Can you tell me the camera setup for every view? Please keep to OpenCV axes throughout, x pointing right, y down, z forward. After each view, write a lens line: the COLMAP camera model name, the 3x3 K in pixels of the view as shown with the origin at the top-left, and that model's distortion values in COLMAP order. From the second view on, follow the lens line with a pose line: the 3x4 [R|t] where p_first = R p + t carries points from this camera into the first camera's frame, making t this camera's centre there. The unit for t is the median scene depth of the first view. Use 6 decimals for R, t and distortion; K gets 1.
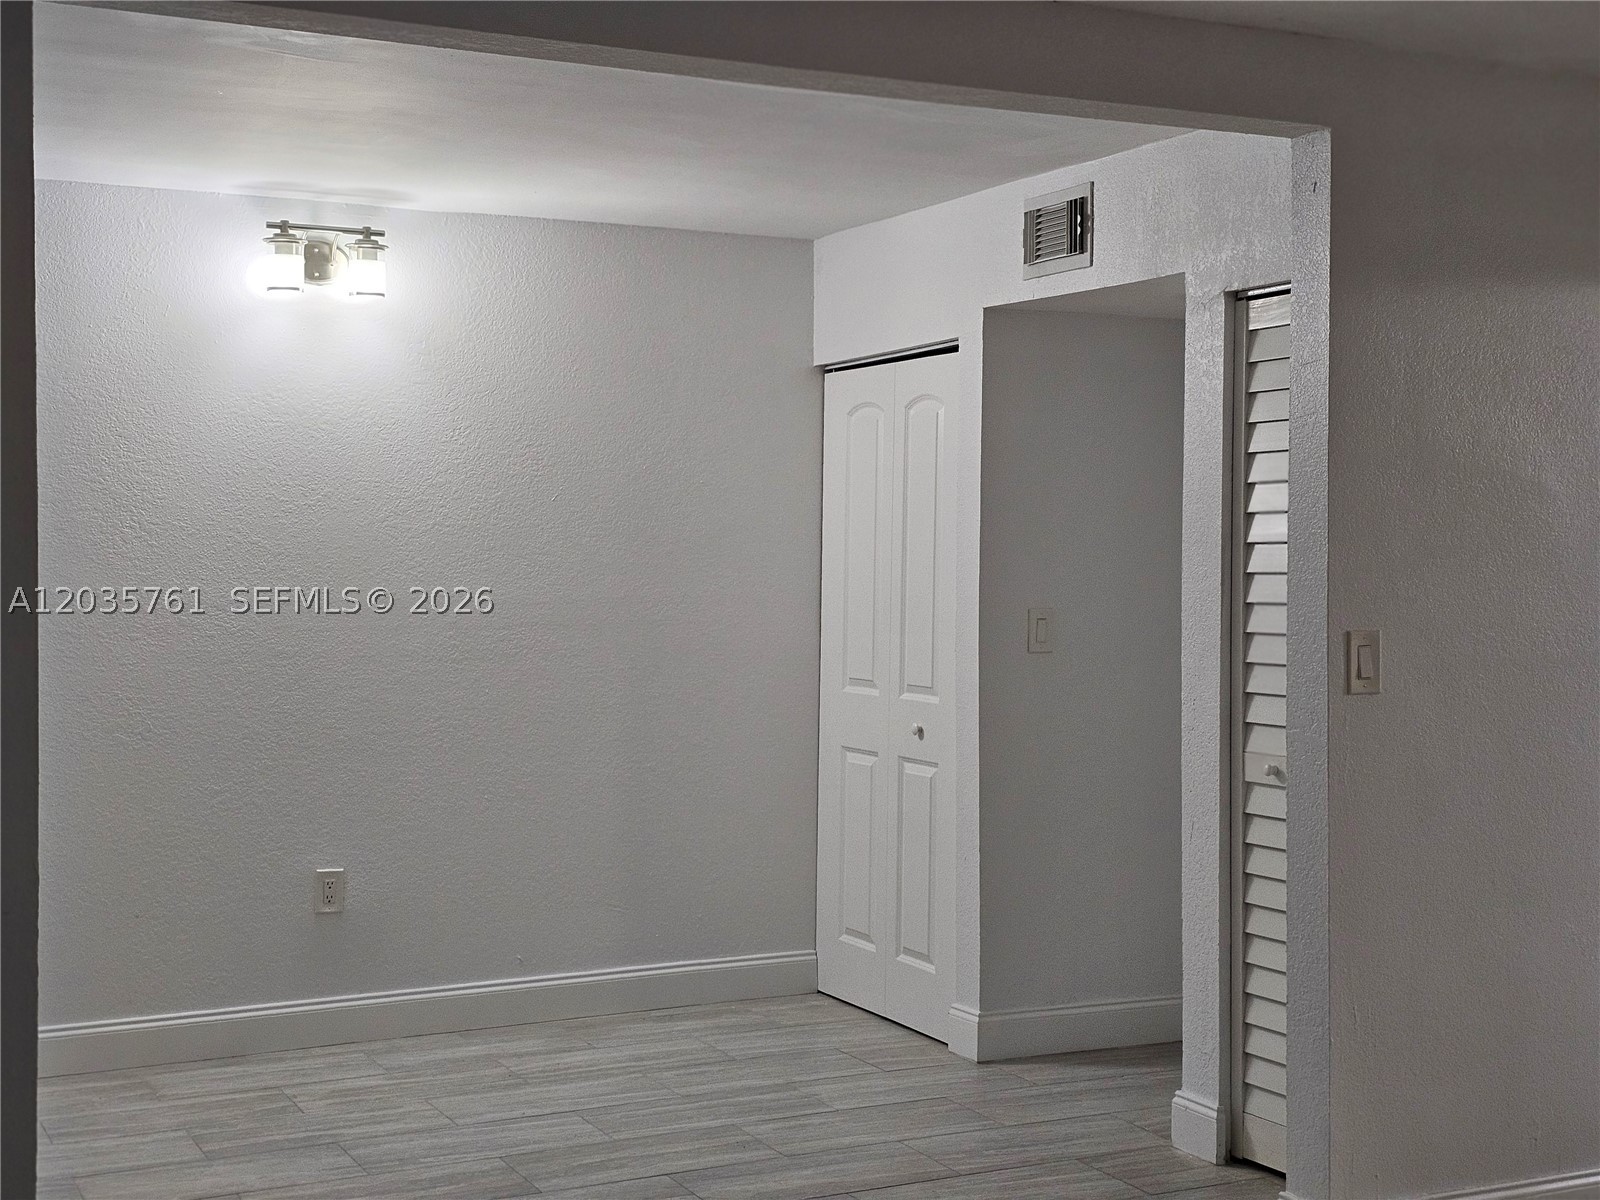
lens RADIAL K [[2126.2, 0, 764.4], [0, 2126.2, 601.2], [0, 0, 1]] dist [0.081362, 0.000000]
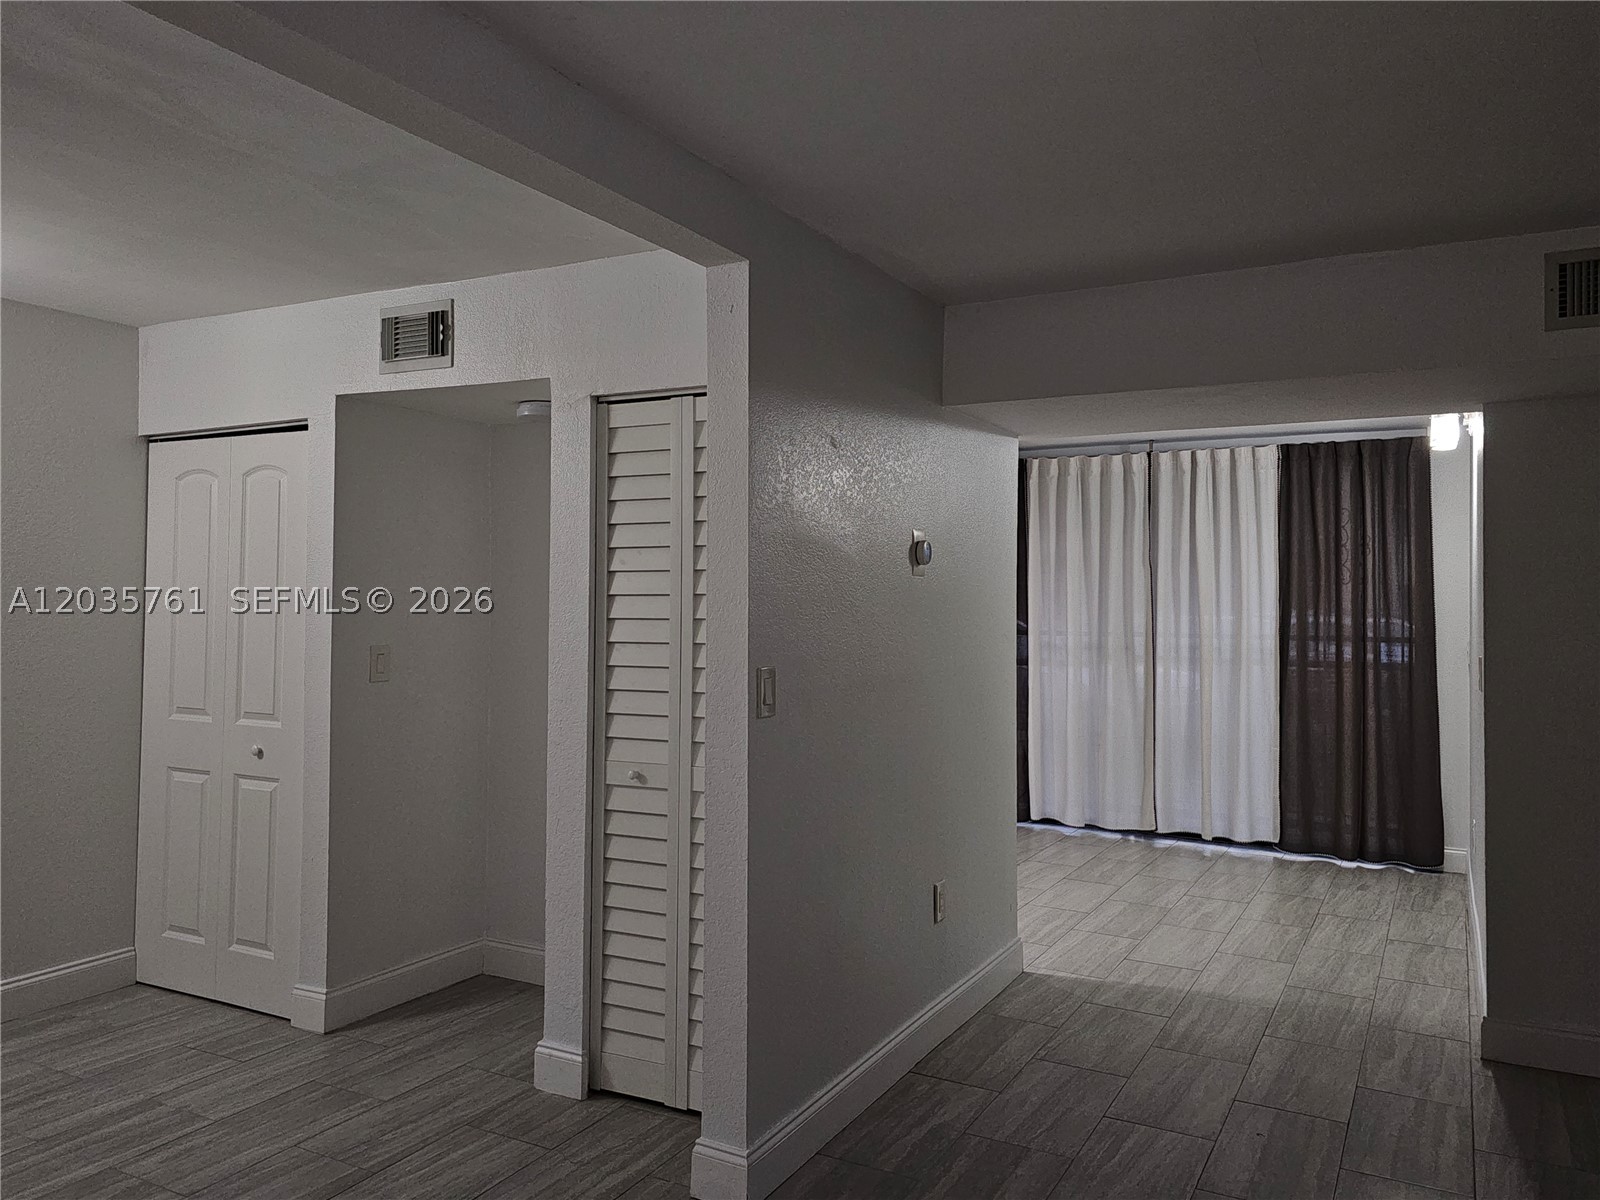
lens RADIAL K [[1209.8, 0, 827.0], [0, 1209.8, 587.5], [0, 0, 1]] dist [0.077334, -0.076045]
pose [[0.809754, 0.008975, 0.586701, -0.081784], [0.007709, 0.999634, -0.025932, -0.010778], [-0.586719, 0.025521, 0.809388, 0.308912]]
